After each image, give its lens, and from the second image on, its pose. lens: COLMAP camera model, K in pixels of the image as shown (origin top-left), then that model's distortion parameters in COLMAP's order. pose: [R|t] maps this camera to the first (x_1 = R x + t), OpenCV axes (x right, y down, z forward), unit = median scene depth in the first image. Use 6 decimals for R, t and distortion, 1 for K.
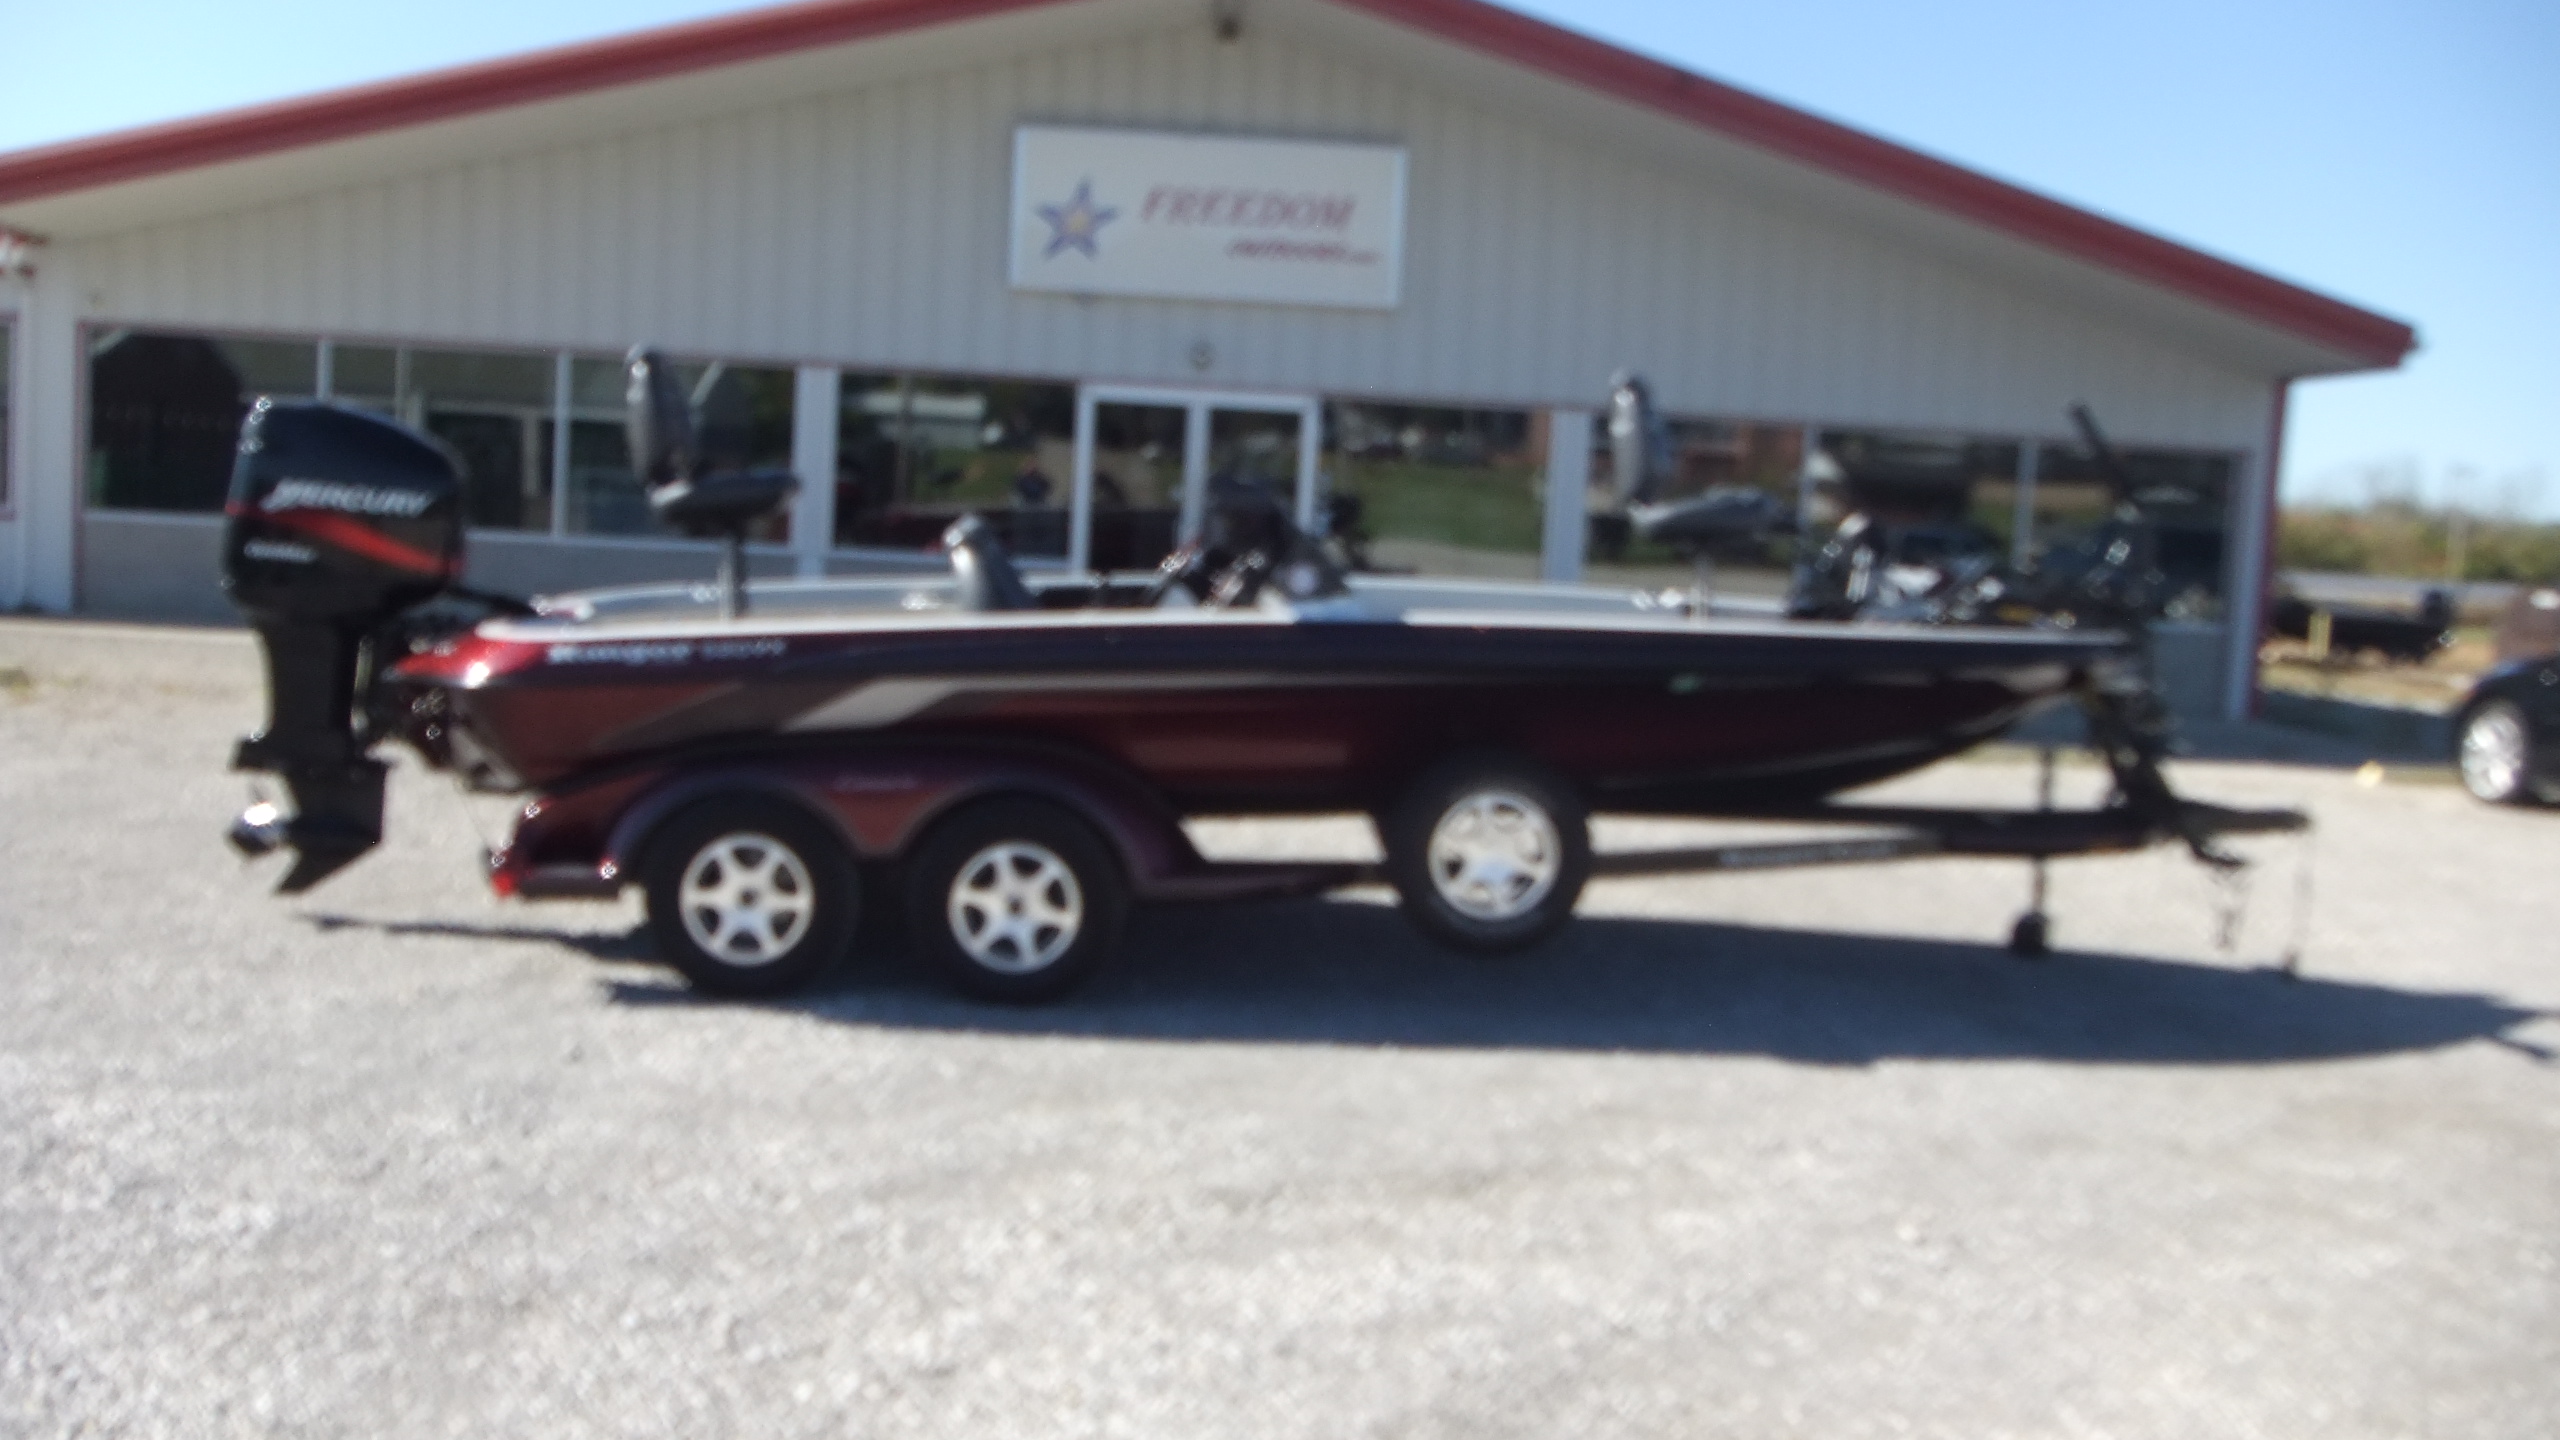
lens RADIAL K [[2573.0, 0, 1280.0], [0, 2573.0, 720.0], [0, 0, 1]] dist [-0.088206, 0.052761]
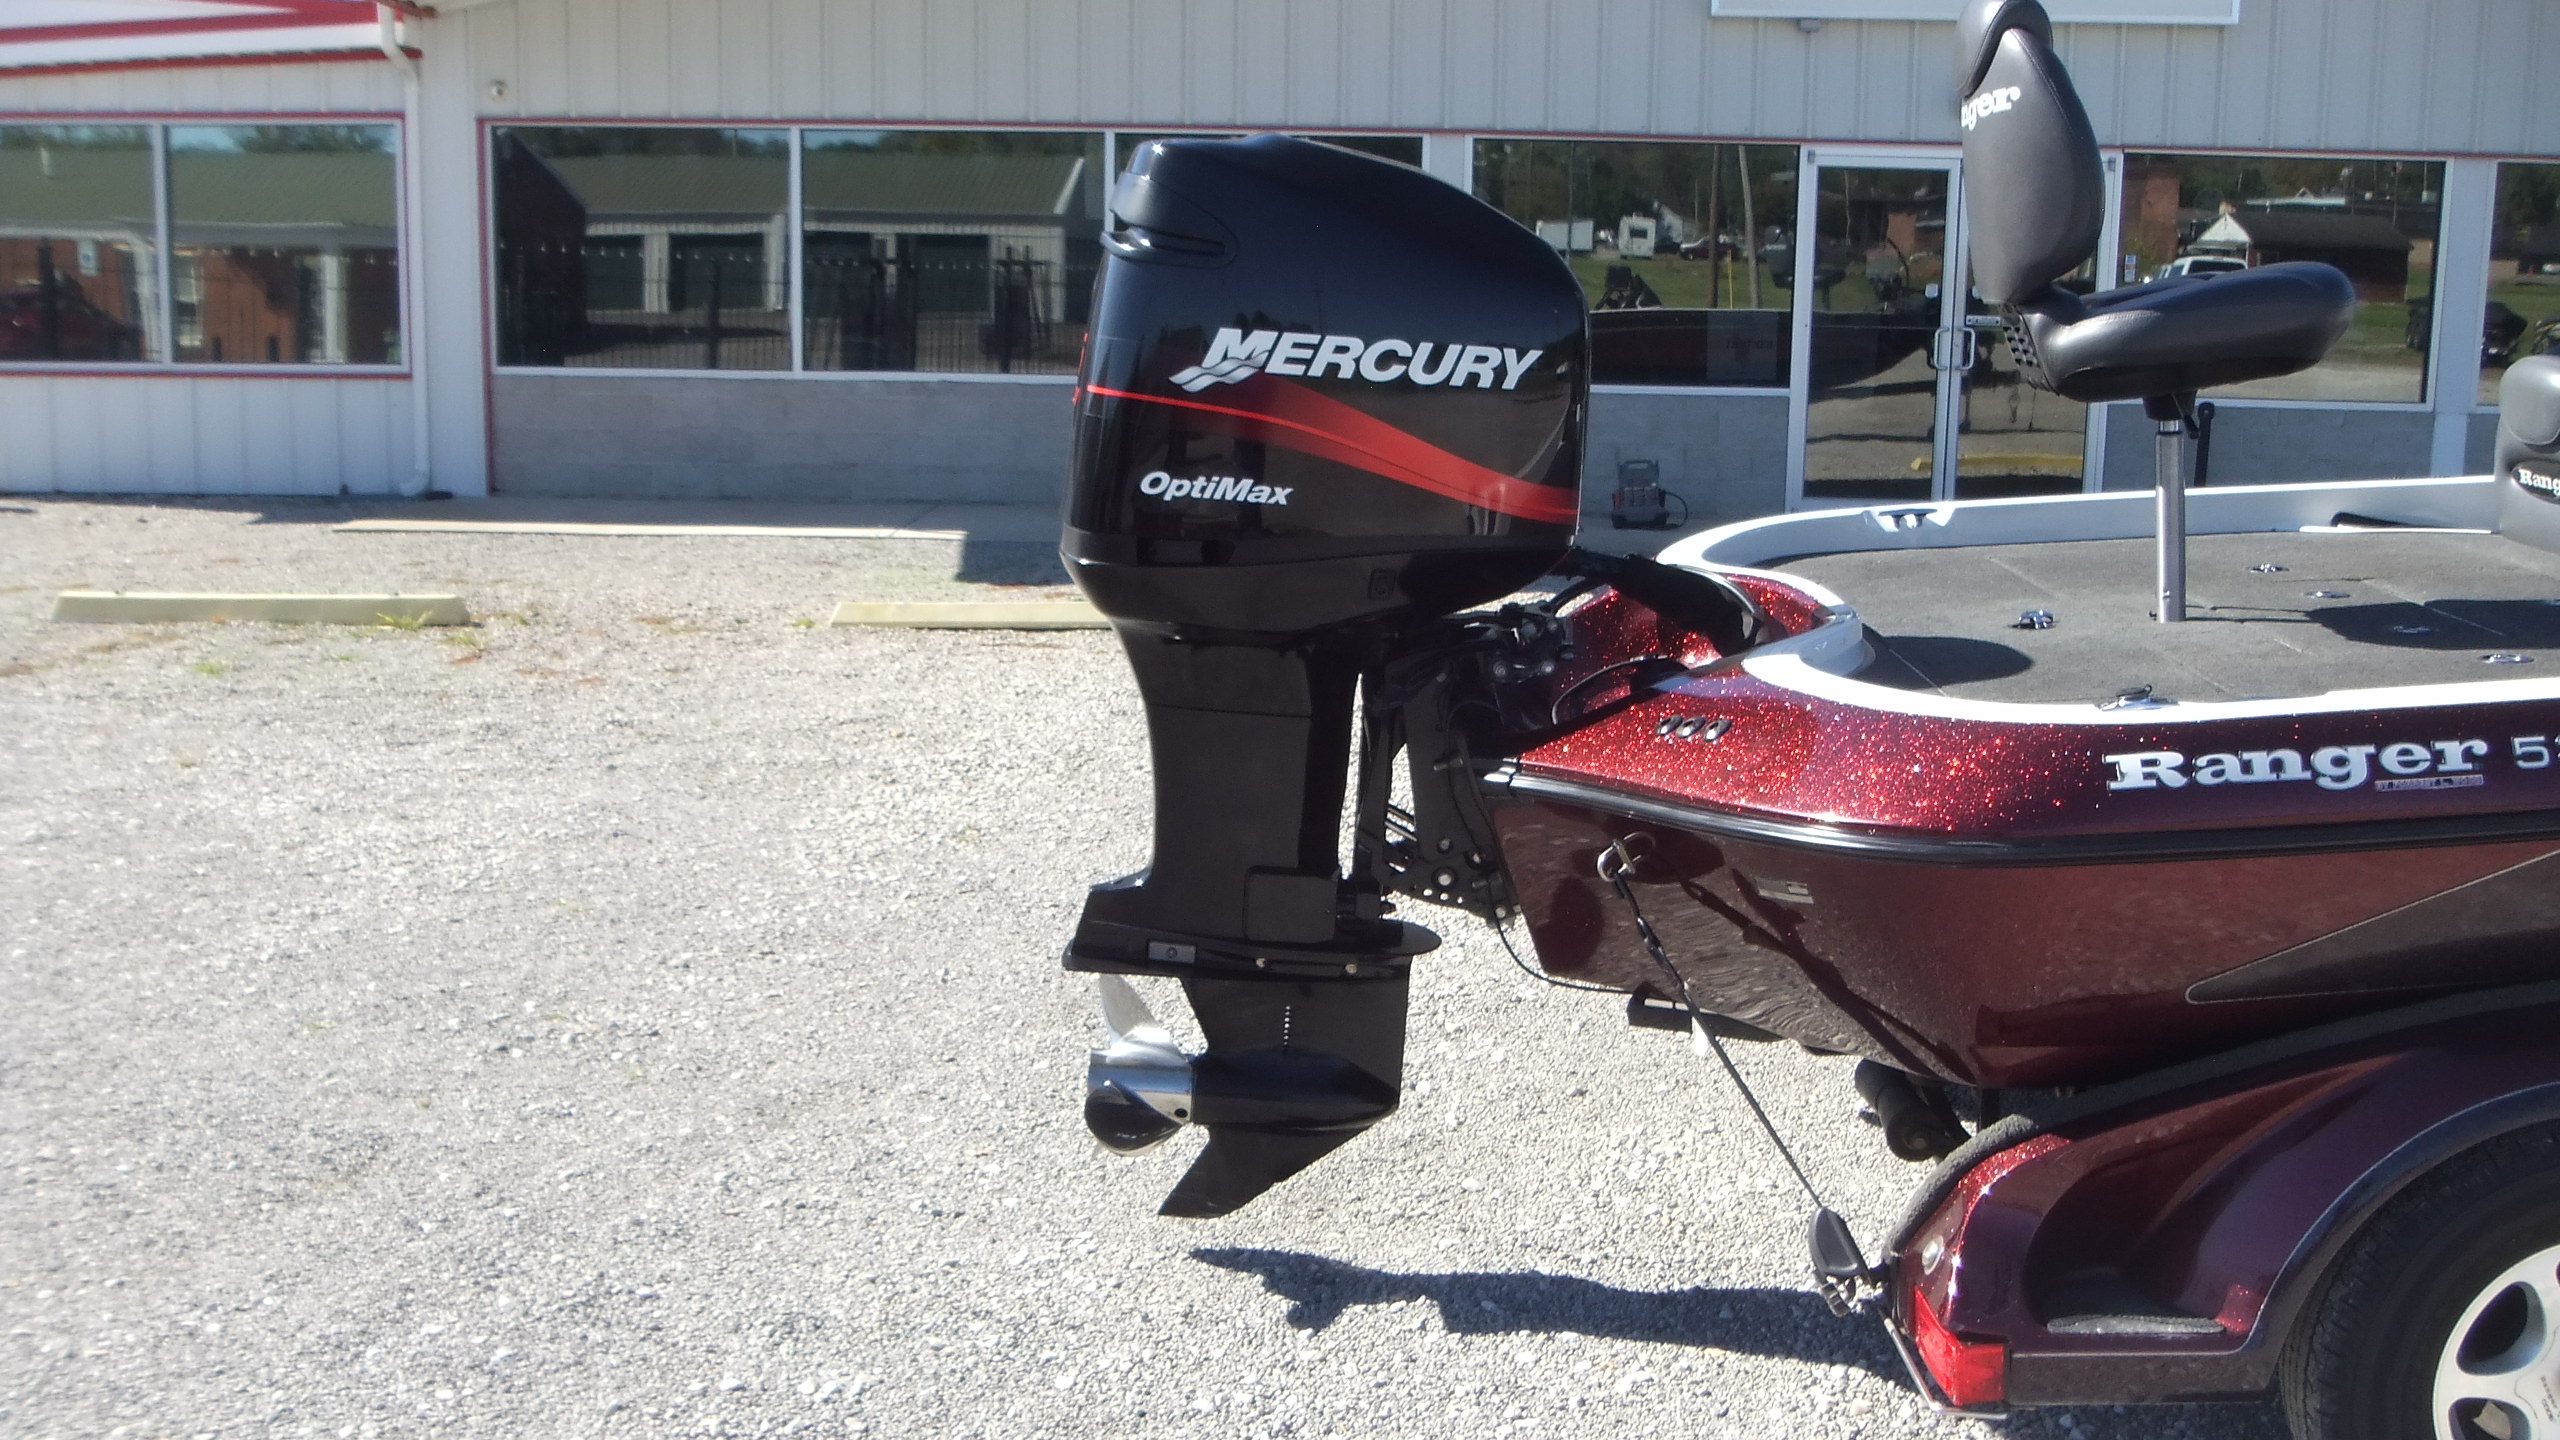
lens RADIAL K [[2573.0, 0, 1280.0], [0, 2573.0, 720.0], [0, 0, 1]] dist [-0.088206, 0.052761]
pose [[0.993002, -0.022443, -0.115947, -0.311209], [0.031228, 0.996731, 0.074519, -0.055508], [0.113895, -0.077618, 0.990456, 0.525513]]
